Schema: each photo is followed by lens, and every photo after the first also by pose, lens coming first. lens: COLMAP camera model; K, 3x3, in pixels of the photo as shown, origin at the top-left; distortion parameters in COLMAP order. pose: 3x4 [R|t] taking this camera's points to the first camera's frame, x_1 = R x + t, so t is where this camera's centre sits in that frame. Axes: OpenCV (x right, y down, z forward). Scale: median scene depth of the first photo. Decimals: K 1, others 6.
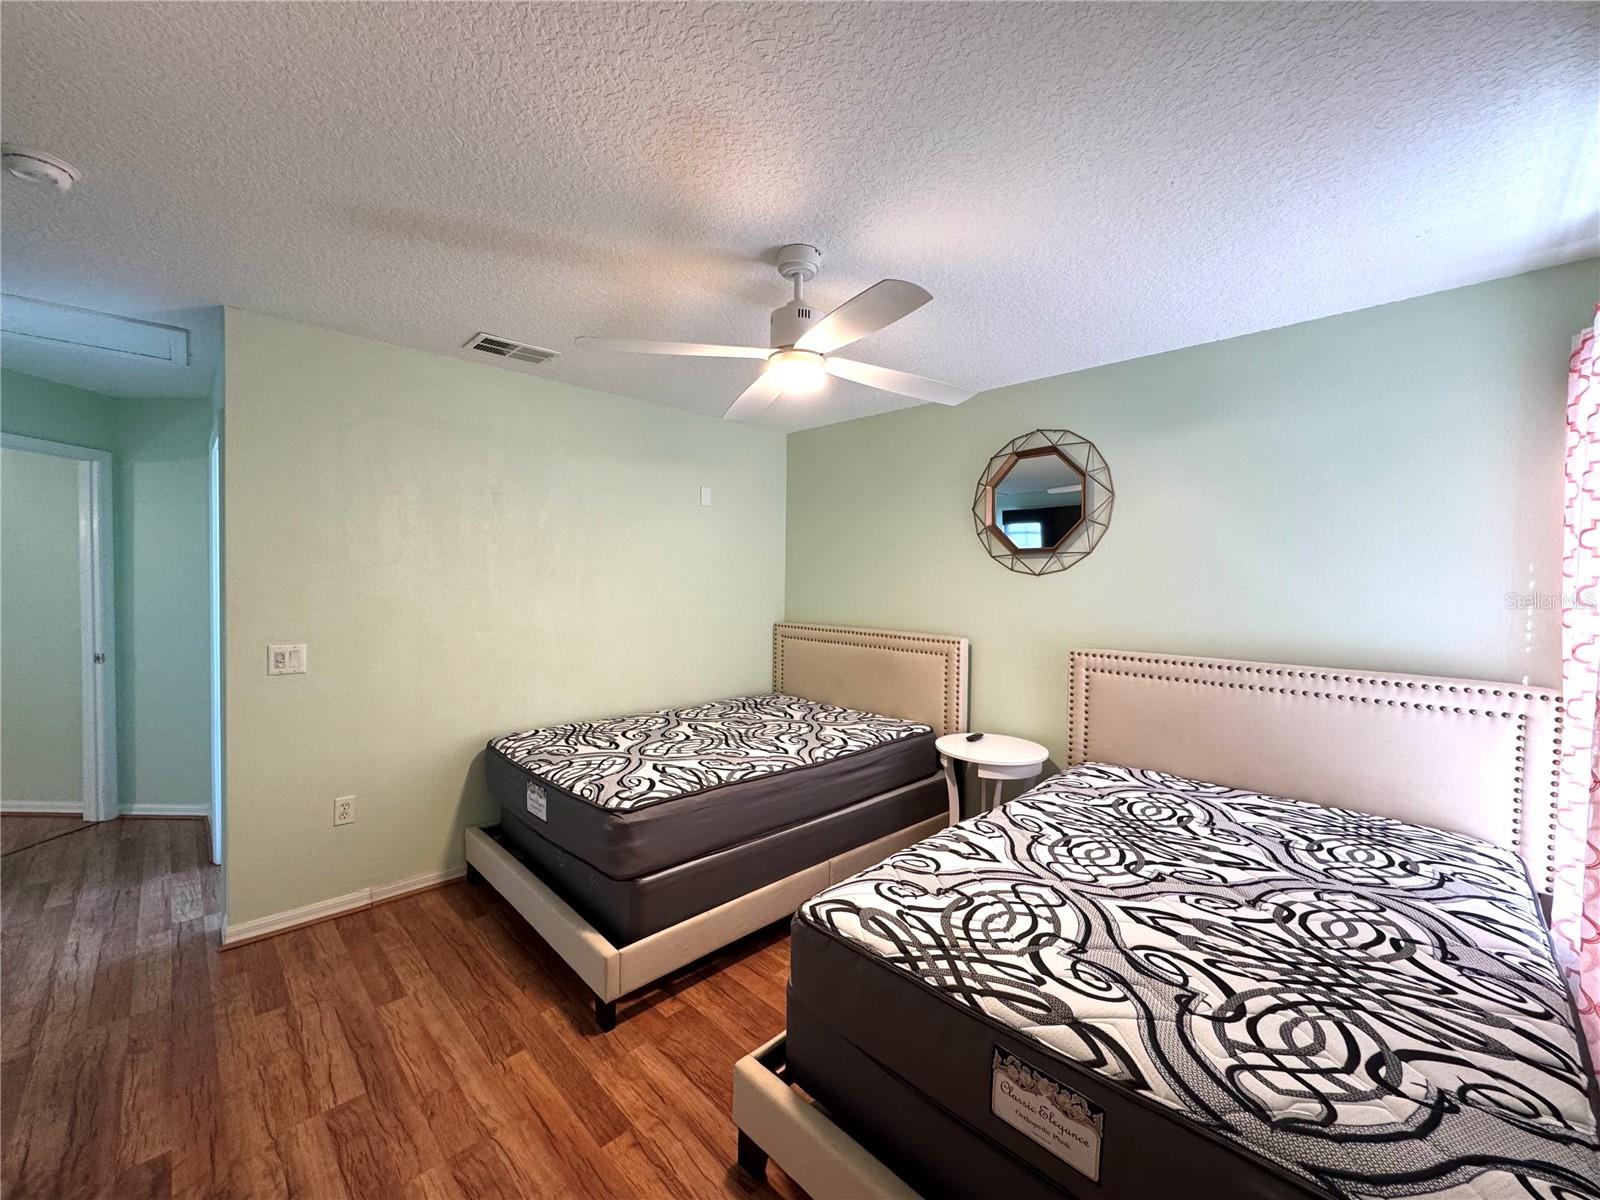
lens RADIAL K [[641.5, 0, 801.7], [0, 641.5, 595.8], [0, 0, 1]] dist [-0.006119, -0.000459]
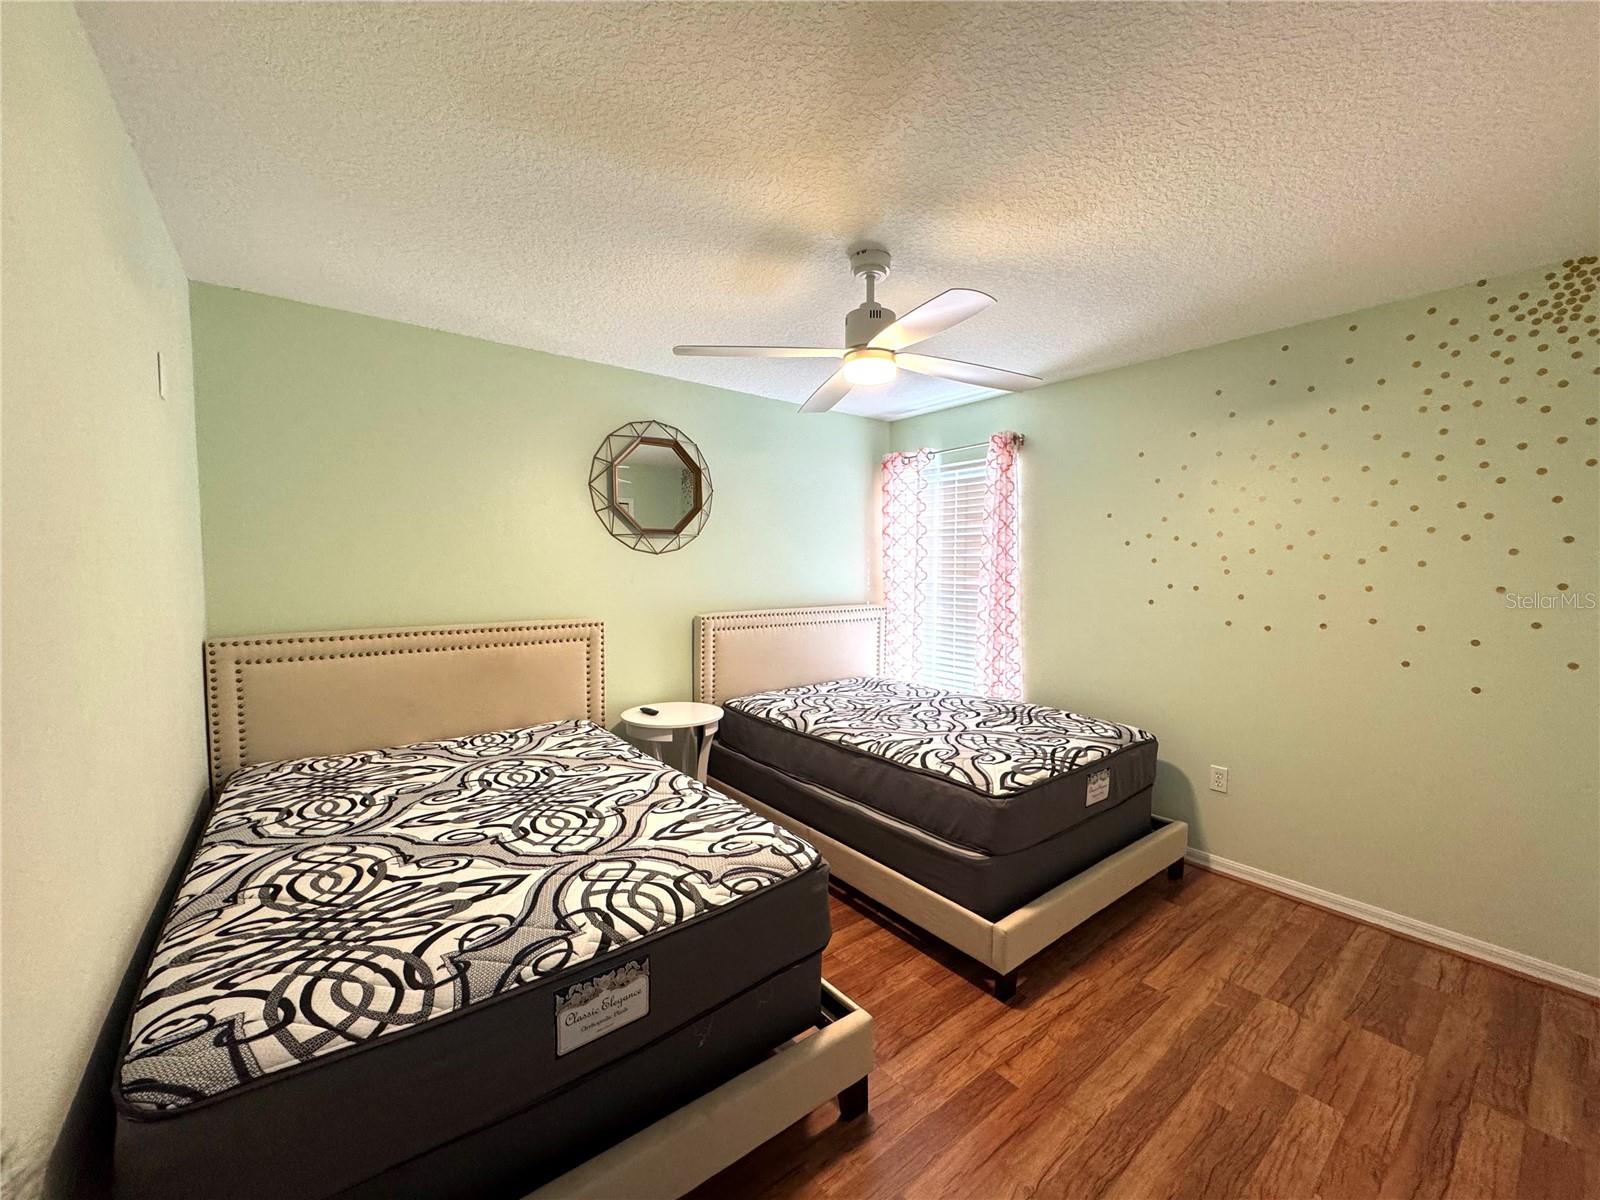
lens RADIAL K [[641.5, 0, 801.7], [0, 641.5, 595.8], [0, 0, 1]] dist [-0.006119, -0.000459]
pose [[0.102907, -0.062944, 0.992697, -0.836687], [0.022233, 0.997892, 0.060969, -0.025587], [-0.994443, 0.015797, 0.104089, 0.754506]]
